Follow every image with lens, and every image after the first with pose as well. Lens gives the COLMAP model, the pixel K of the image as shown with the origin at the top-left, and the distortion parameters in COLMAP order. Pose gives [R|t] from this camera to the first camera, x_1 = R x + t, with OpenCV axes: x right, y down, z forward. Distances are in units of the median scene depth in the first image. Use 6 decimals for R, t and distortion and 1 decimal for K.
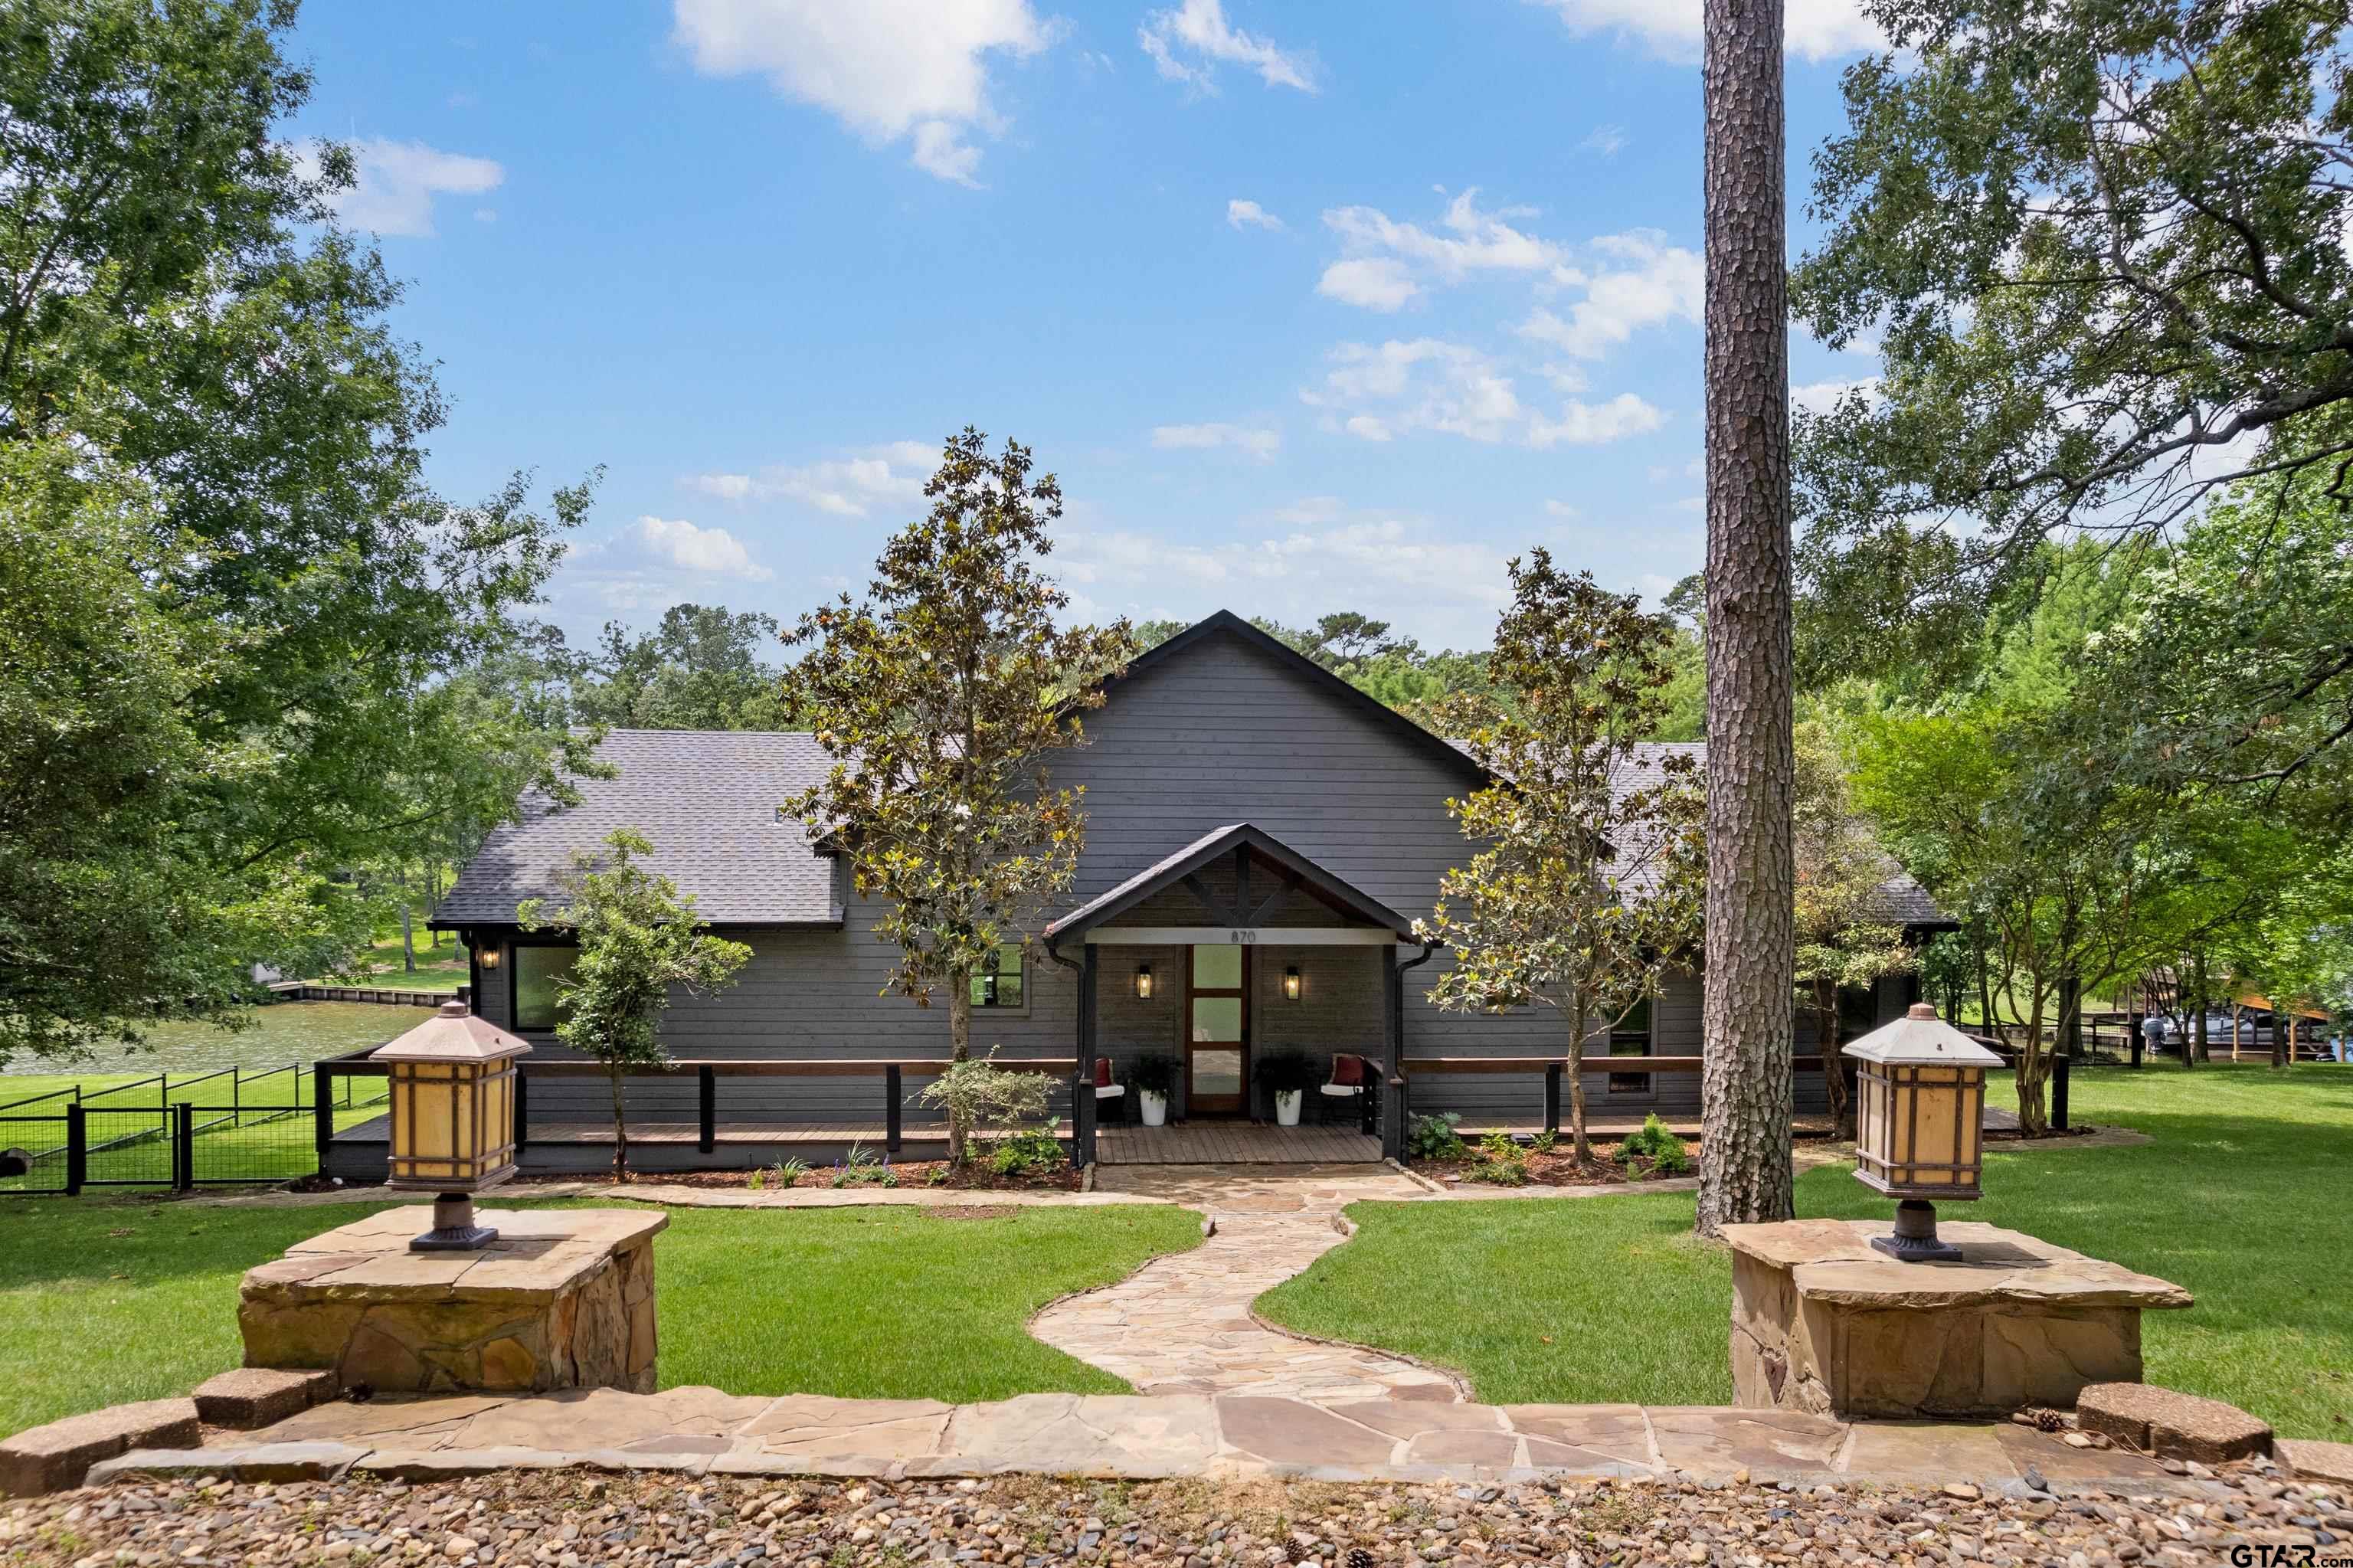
lens RADIAL K [[1572.5, 0, 1175.6], [0, 1572.5, 879.2], [0, 0, 1]] dist [0.000199, 0.000155]
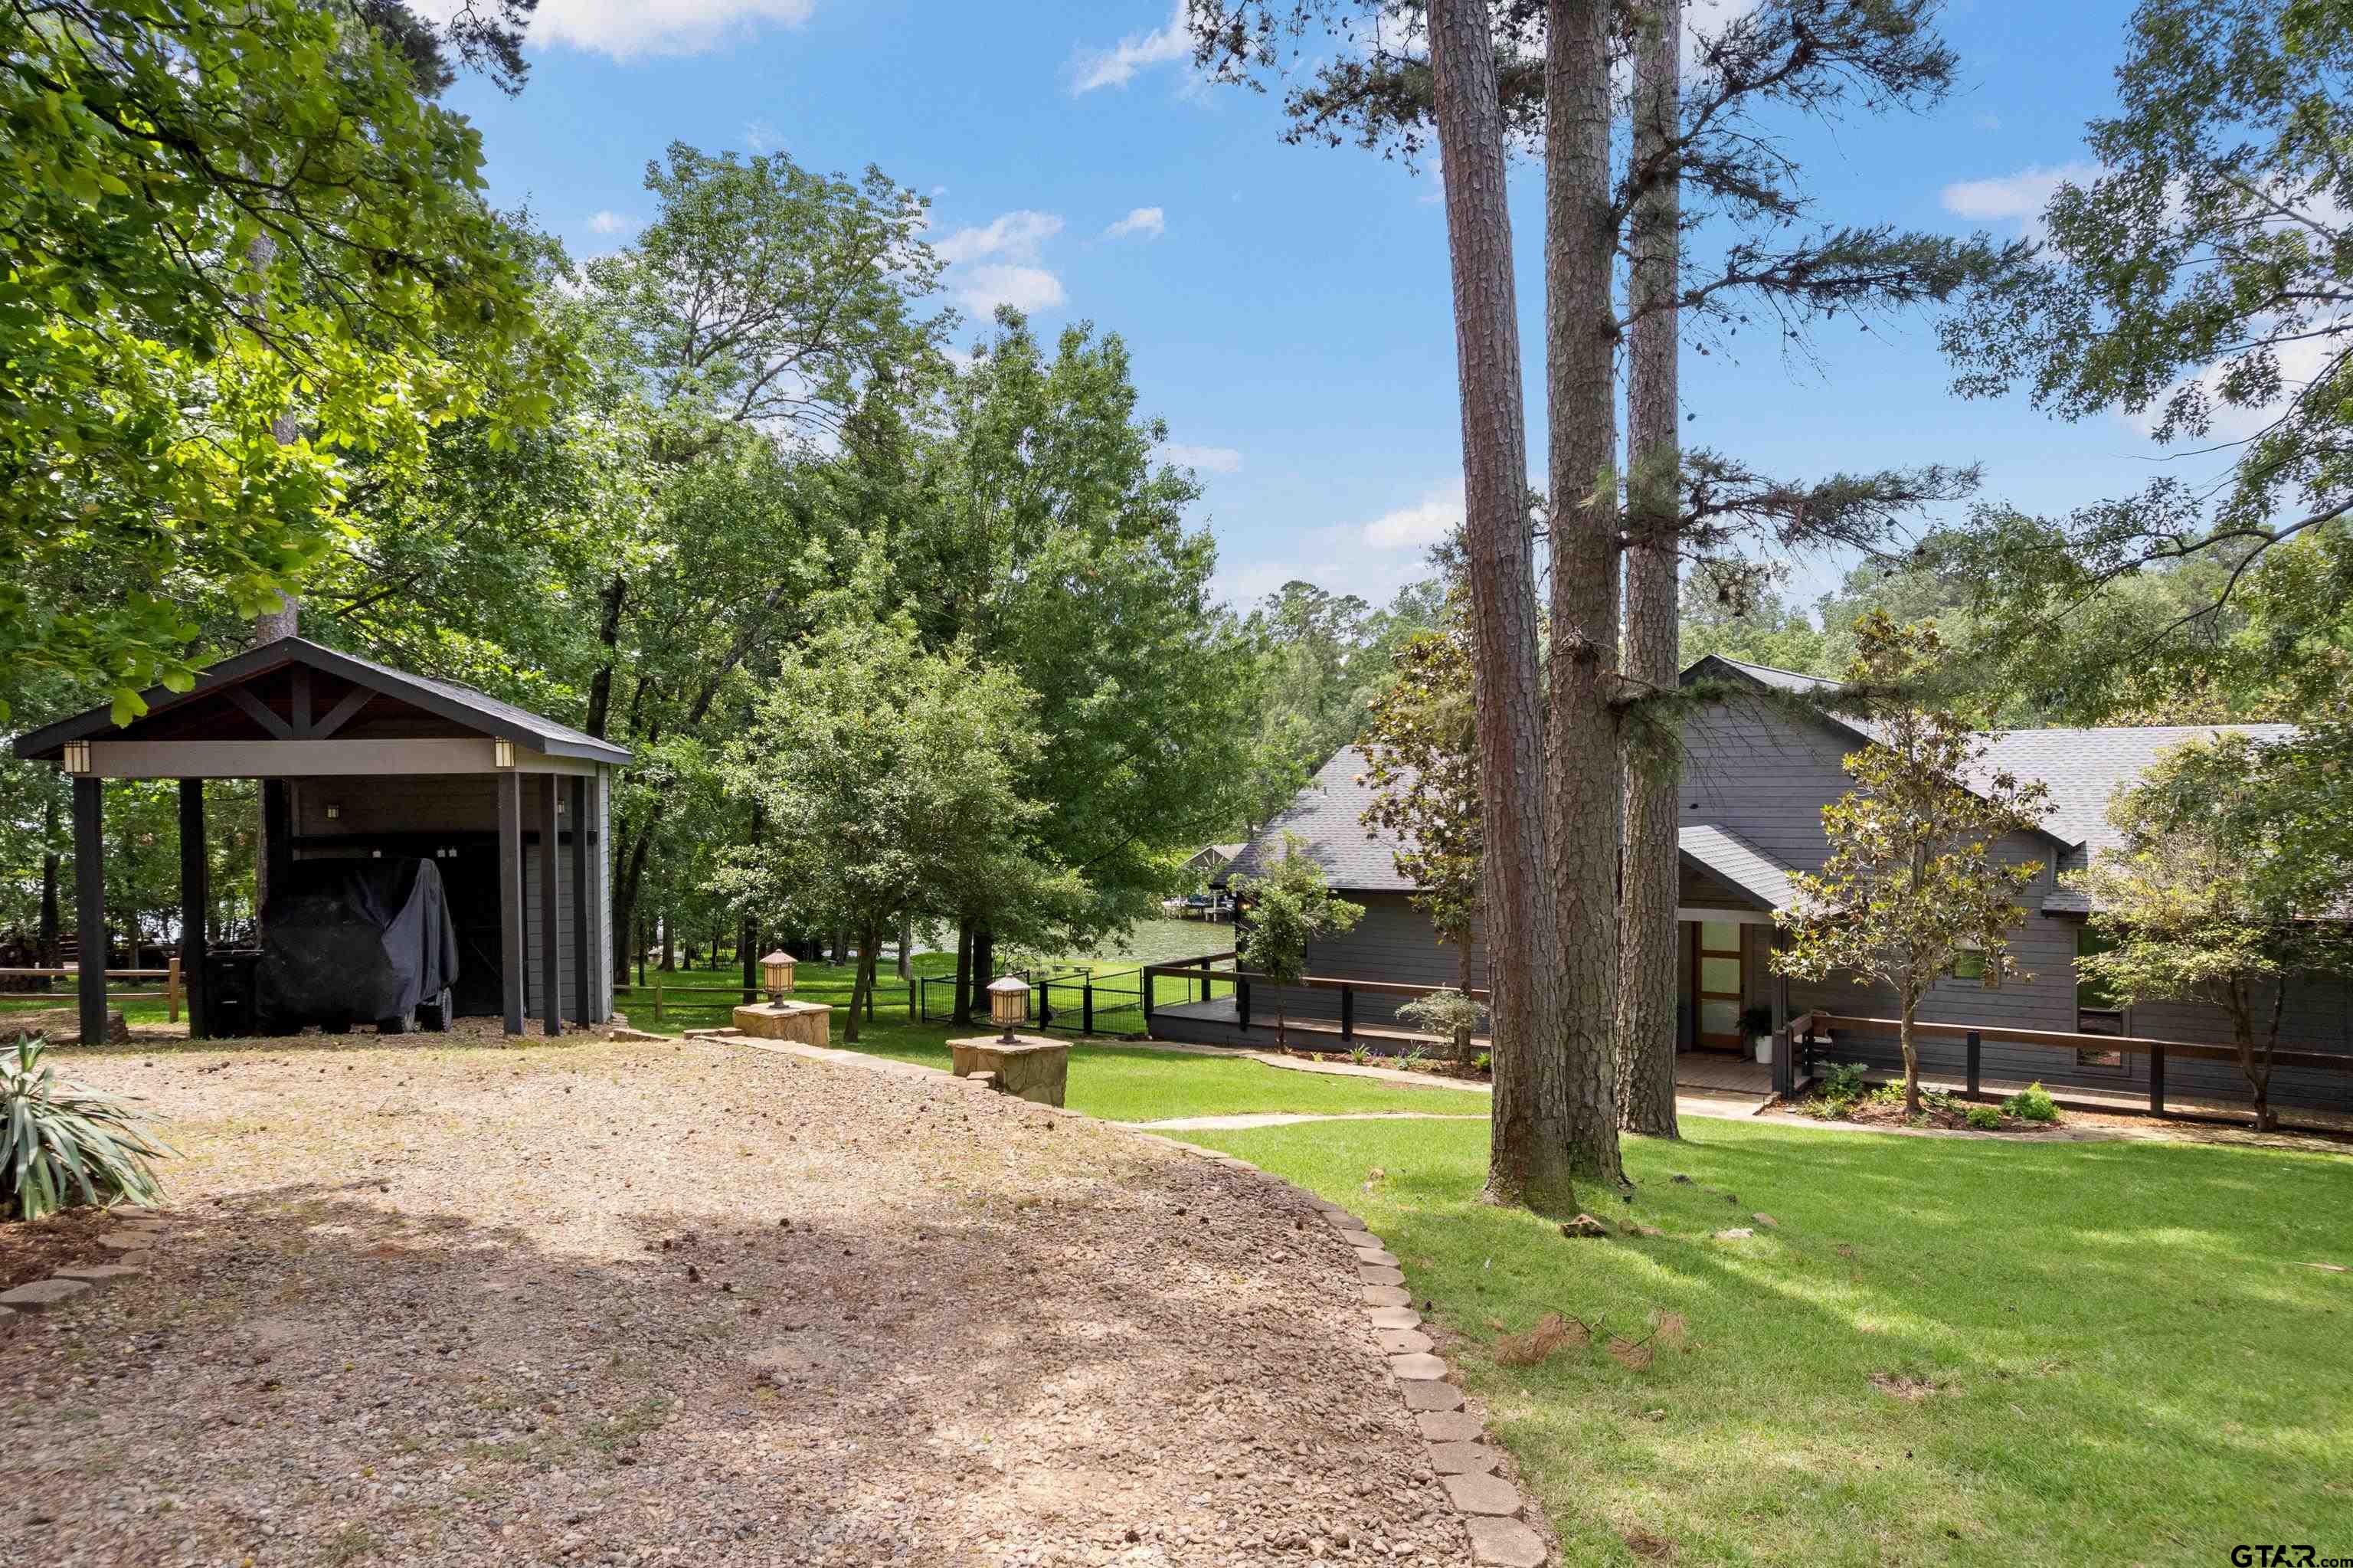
lens RADIAL K [[1510.5, 0, 1203.1], [0, 1510.5, 825.0], [0, 0, 1]] dist [-0.002559, -0.000089]
pose [[0.788942, 0.003730, -0.614456, 0.487040], [0.001494, 0.999967, 0.007989, -0.046400], [0.614466, -0.007221, 0.788910, -0.233333]]
